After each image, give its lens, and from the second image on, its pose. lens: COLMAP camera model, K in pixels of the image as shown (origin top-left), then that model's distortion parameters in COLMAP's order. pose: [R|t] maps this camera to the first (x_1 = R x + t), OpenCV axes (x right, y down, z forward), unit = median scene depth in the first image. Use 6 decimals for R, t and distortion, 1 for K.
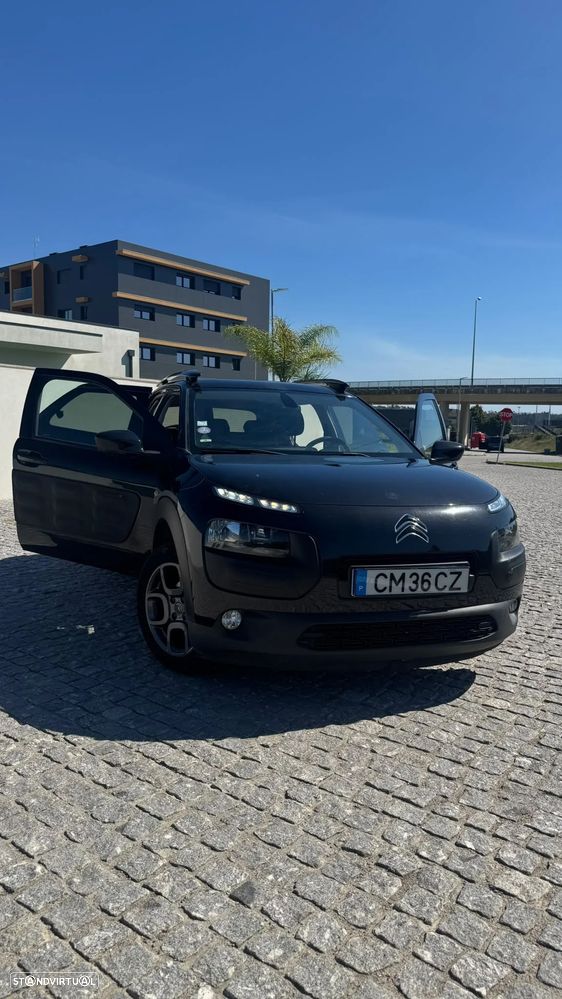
lens RADIAL K [[692.6, 0, 299.1], [0, 692.6, 504.5], [0, 0, 1]] dist [0.067925, -0.065665]
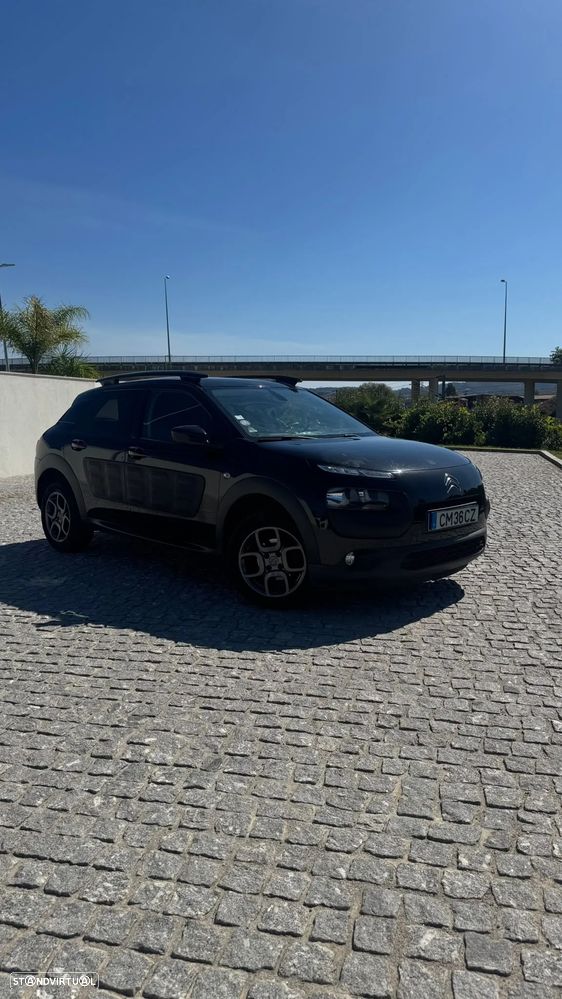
lens RADIAL K [[692.6, 0, 276.8], [0, 692.6, 502.2], [0, 0, 1]] dist [0.067925, -0.065665]
pose [[0.906914, -0.091842, 0.411184, -0.794000], [0.077945, 0.995679, 0.050478, -0.029293], [-0.414043, -0.013729, 0.910154, -0.214124]]
